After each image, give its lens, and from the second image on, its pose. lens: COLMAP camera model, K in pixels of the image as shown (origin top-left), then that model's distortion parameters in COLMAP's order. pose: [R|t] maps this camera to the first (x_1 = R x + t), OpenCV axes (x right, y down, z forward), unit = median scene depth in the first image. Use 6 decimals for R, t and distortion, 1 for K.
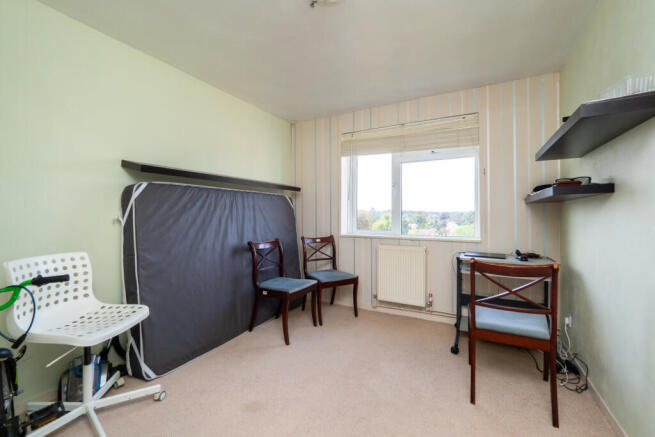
lens RADIAL K [[269.8, 0, 327.4], [0, 269.8, 212.2], [0, 0, 1]] dist [0.000183, -0.006871]
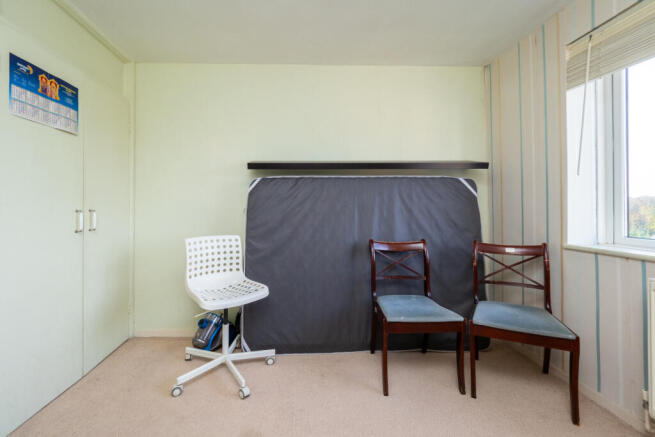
lens RADIAL K [[288.2, 0, 326.1], [0, 288.2, 207.7], [0, 0, 1]] dist [0.002371, 0.000674]
pose [[0.529844, -0.006882, -0.848067, 0.365487], [0.010195, 0.999947, -0.001744, 0.013526], [0.848034, -0.007722, 0.529886, 0.443893]]
